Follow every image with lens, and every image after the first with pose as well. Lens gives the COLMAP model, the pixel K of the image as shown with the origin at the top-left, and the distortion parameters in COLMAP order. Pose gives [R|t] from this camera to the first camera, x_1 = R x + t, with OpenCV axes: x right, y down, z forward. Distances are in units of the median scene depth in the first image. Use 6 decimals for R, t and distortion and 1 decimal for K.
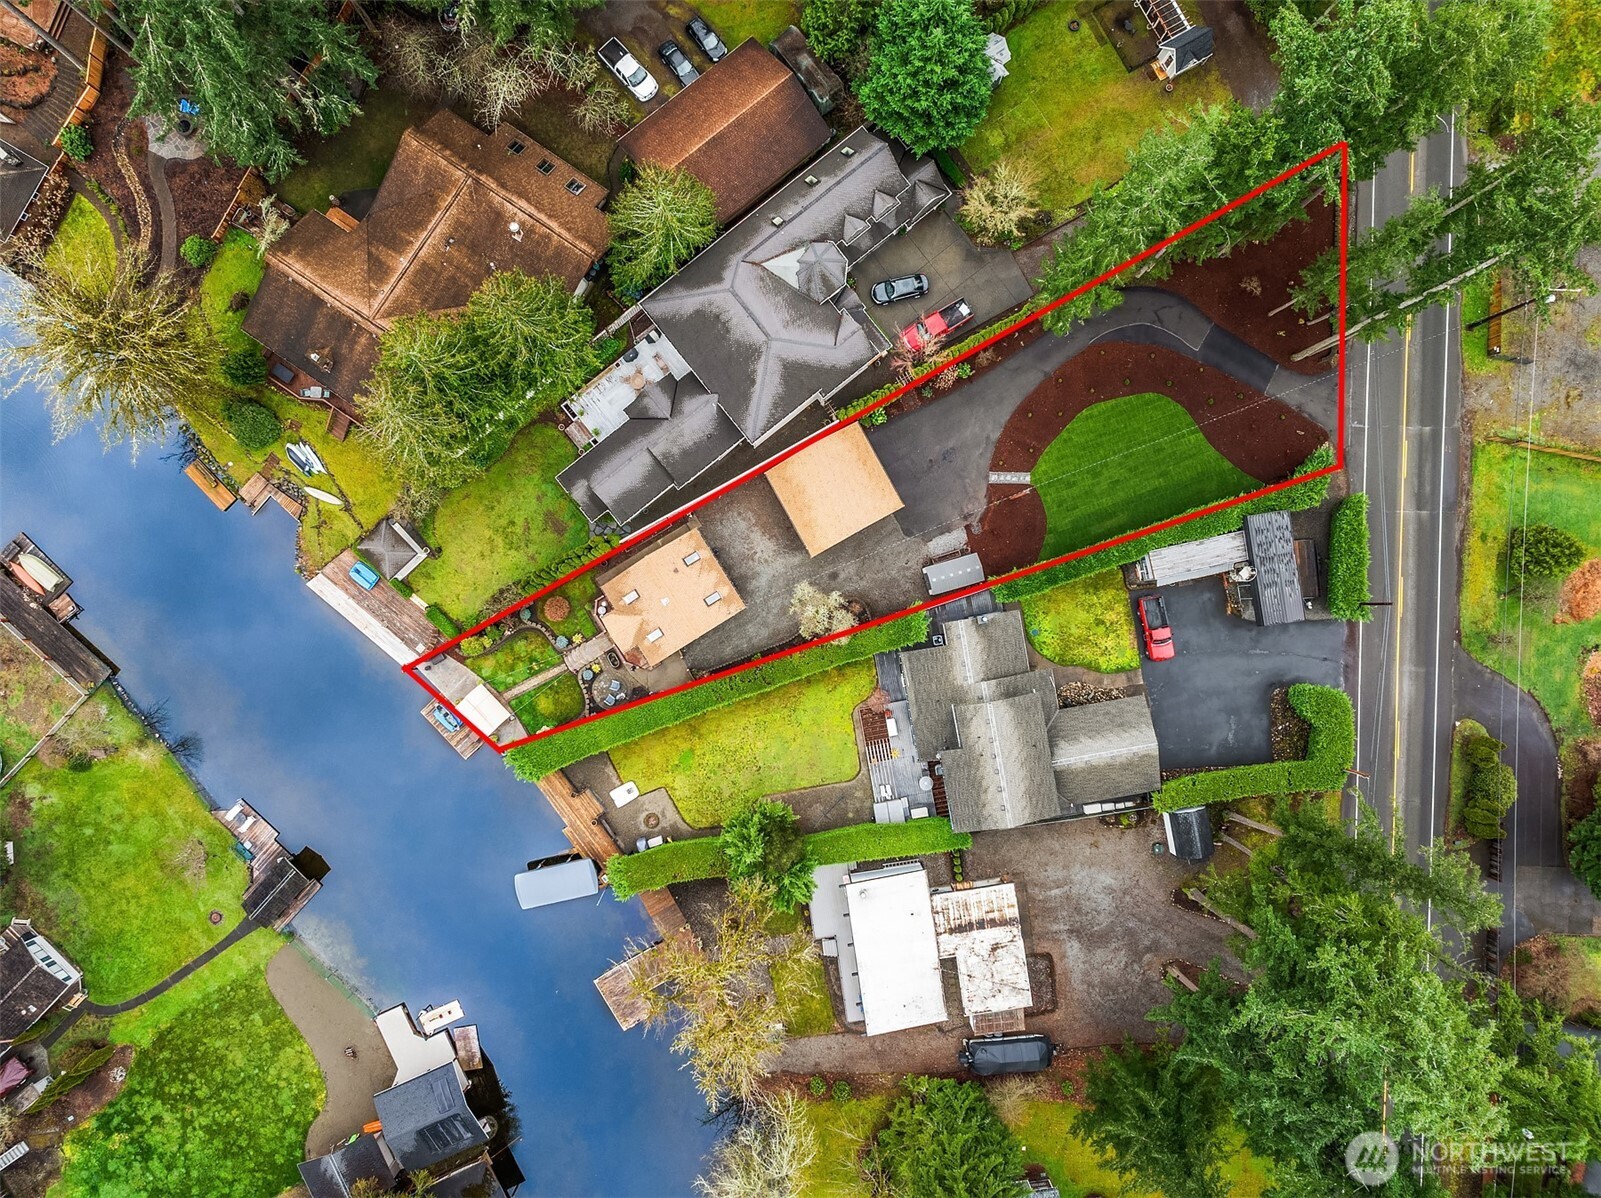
lens RADIAL K [[1148.7, 0, 800.5], [0, 1148.7, 599.0], [0, 0, 1]] dist [-0.020714, -0.009089]
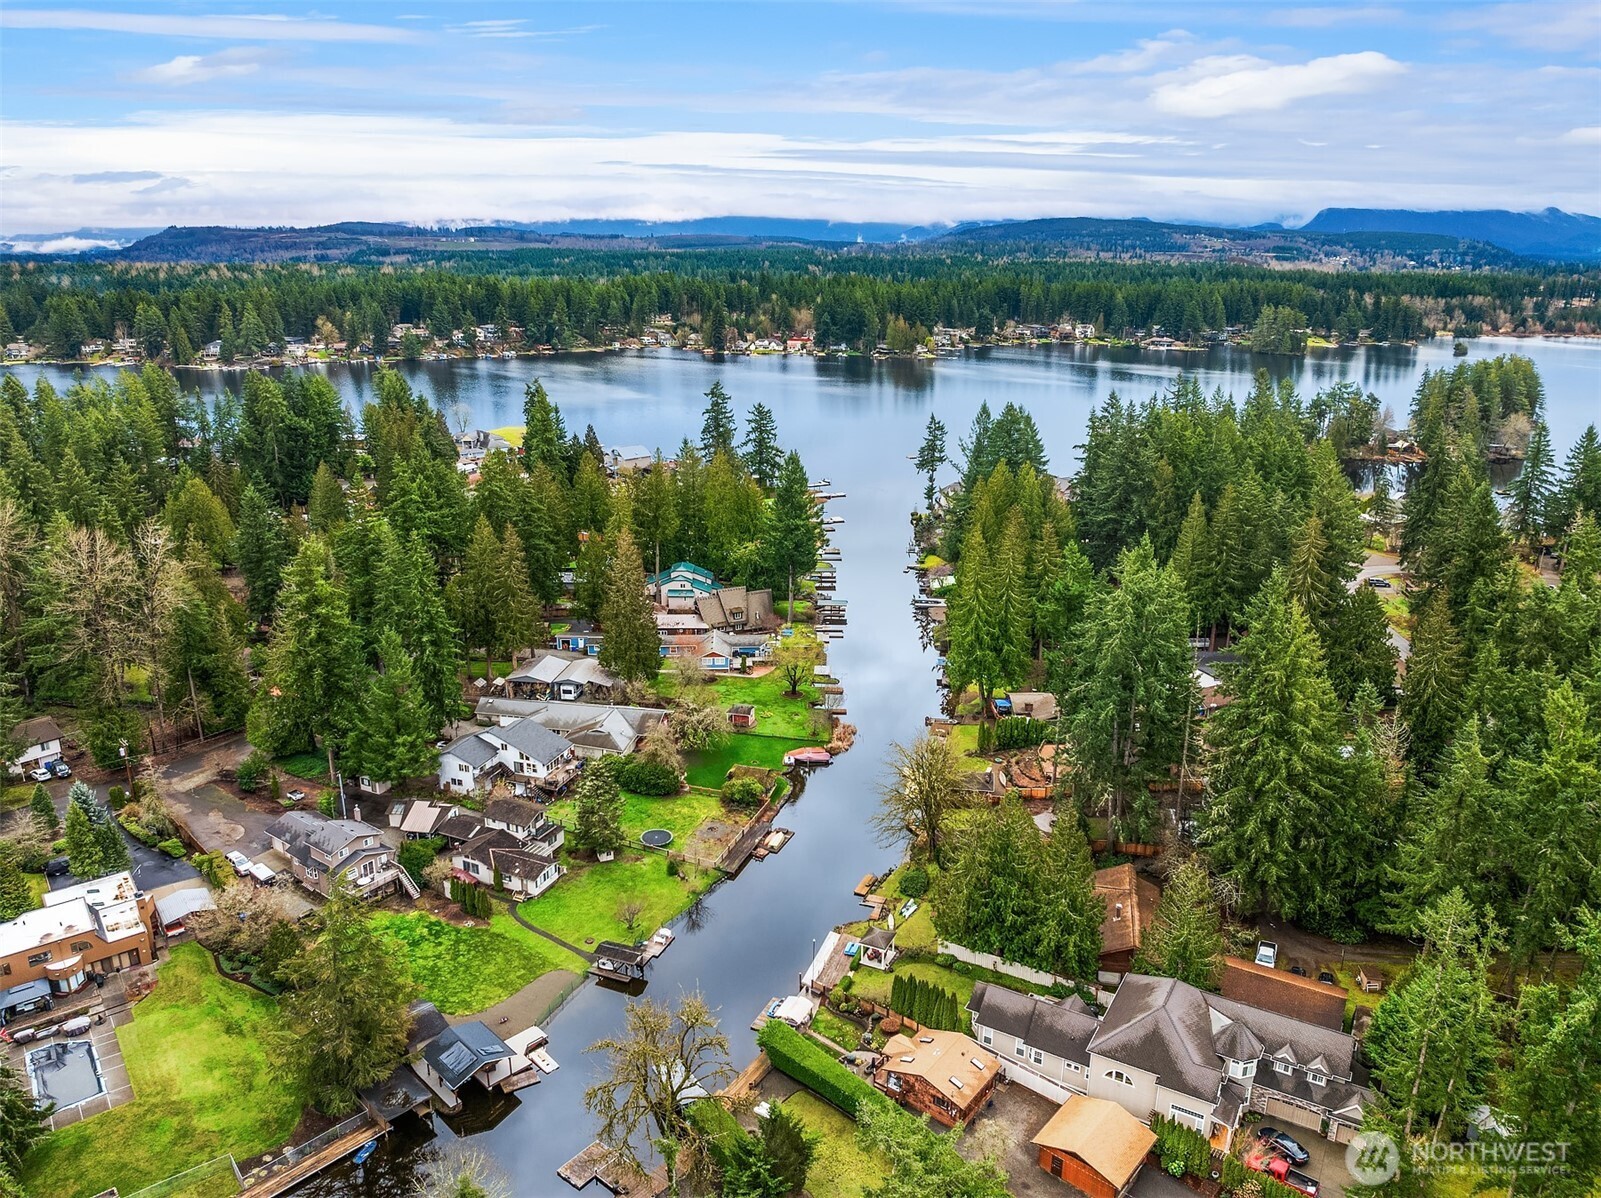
lens RADIAL K [[1158.6, 0, 797.7], [0, 1158.6, 527.8], [0, 0, 1]] dist [-0.029344, -0.003289]
pose [[0.350209, 0.209134, -0.913026, 0.790379], [-0.936645, 0.085503, -0.339684, 0.483492], [0.007027, 0.974142, 0.225828, 0.170698]]
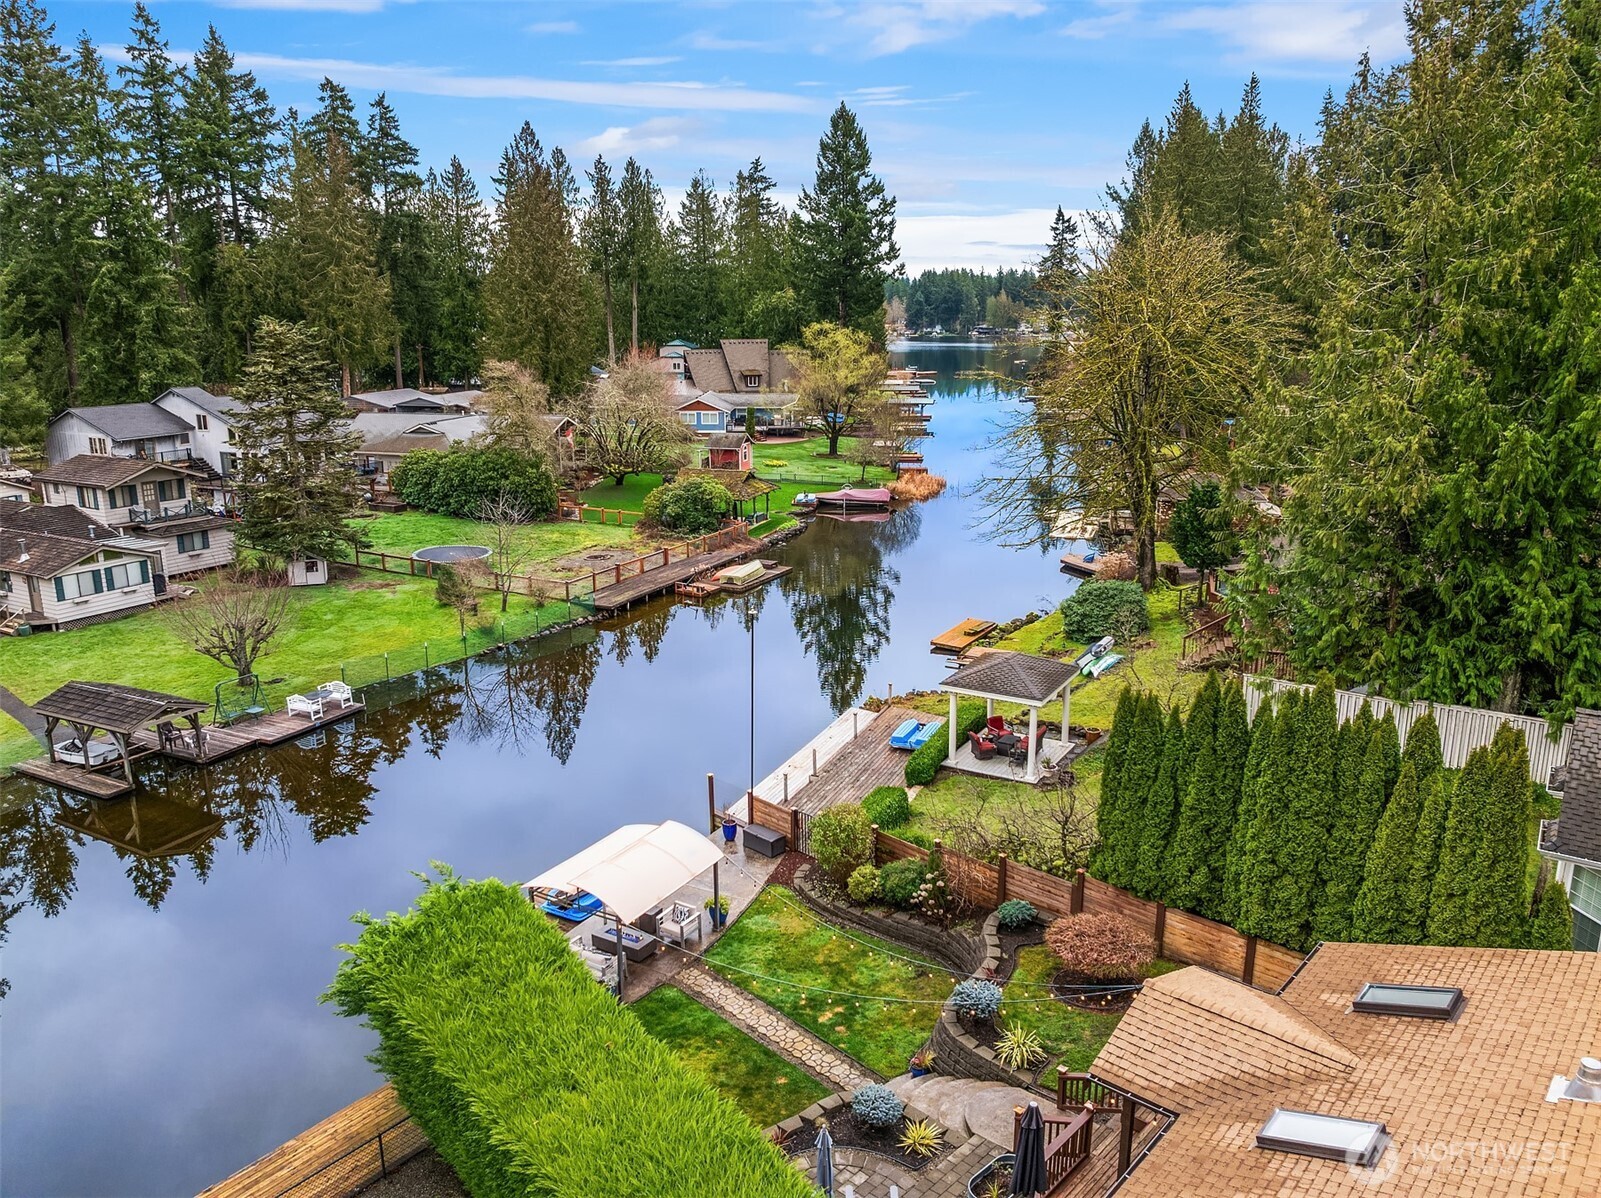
lens RADIAL K [[1129.9, 0, 800.5], [0, 1129.9, 599.0], [0, 0, 1]] dist [-0.083683, 0.053920]
pose [[0.271639, 0.213960, -0.938314, -0.026481], [-0.962288, 0.075228, -0.261426, 0.121531], [0.014653, 0.973941, 0.226326, 0.862228]]
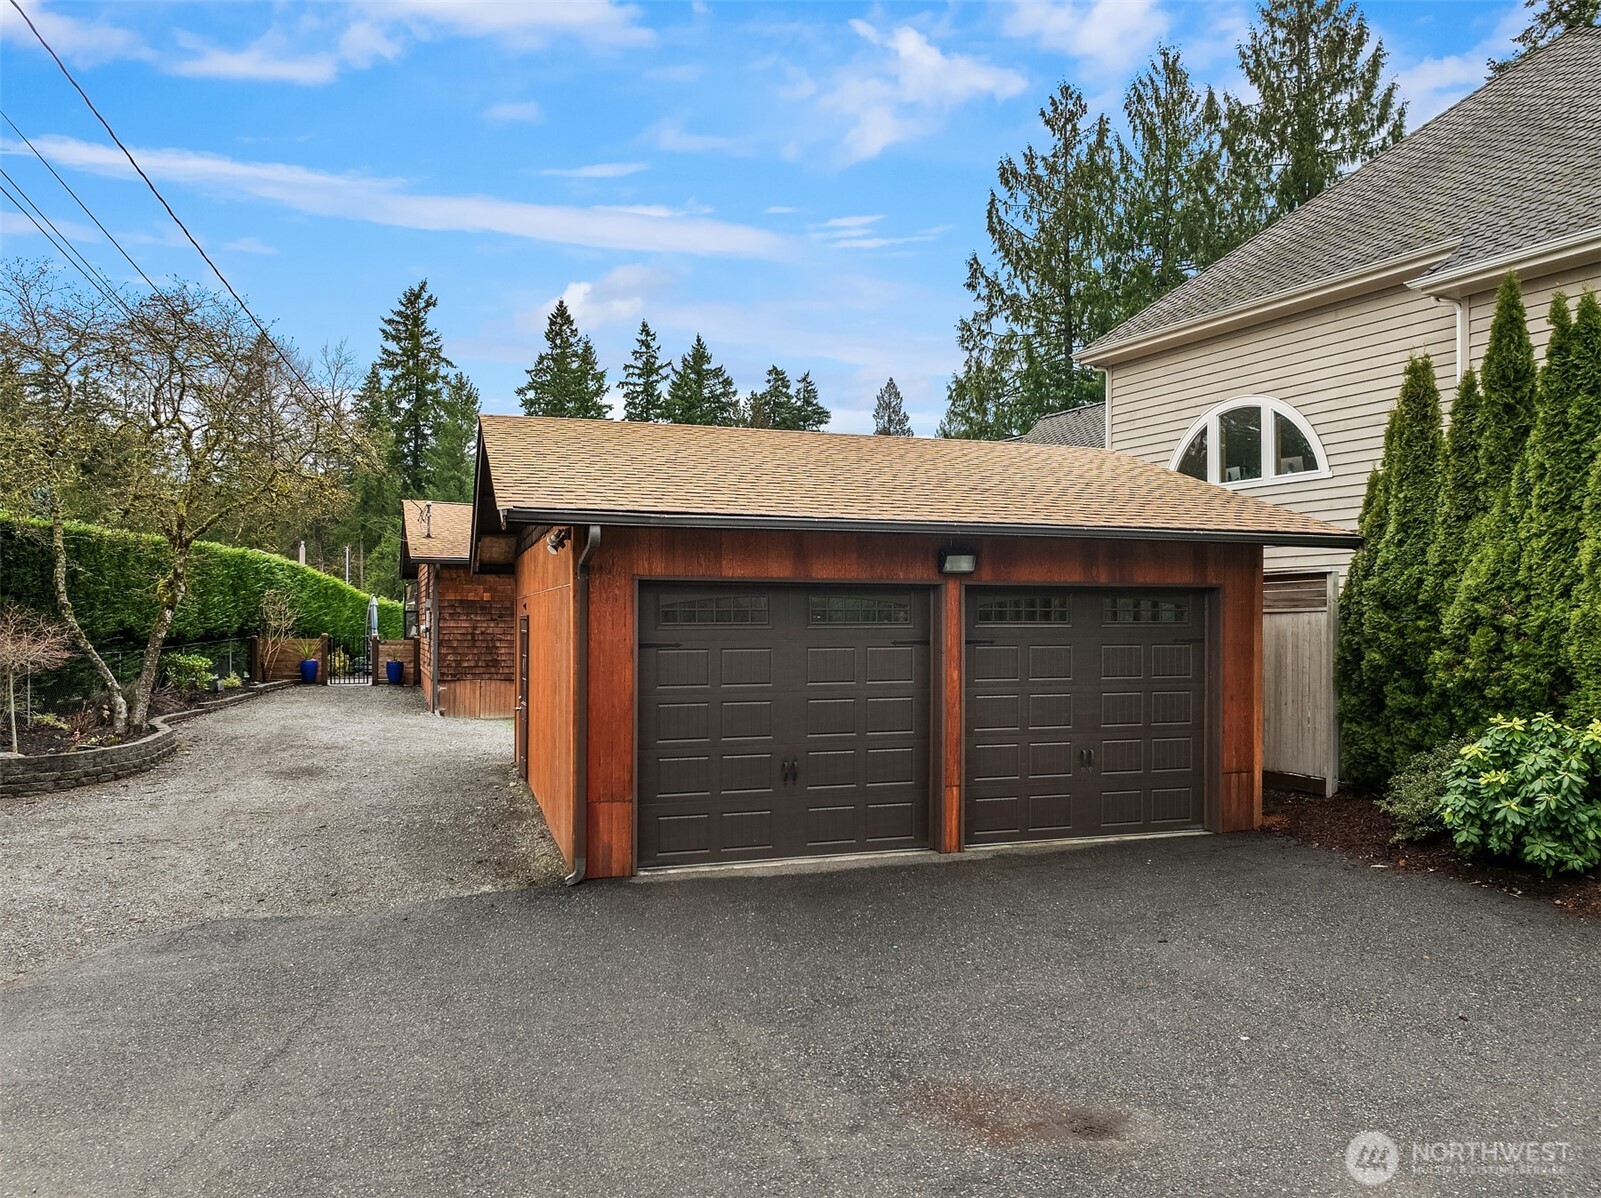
lens RADIAL K [[1148.7, 0, 800.5], [0, 1148.7, 599.0], [0, 0, 1]] dist [-0.020714, -0.009089]
pose [[-0.203503, -0.045308, -0.978025, 0.166715], [-0.979069, 0.006144, 0.203435, -0.120204], [-0.003209, 0.998954, -0.045610, 0.985718]]
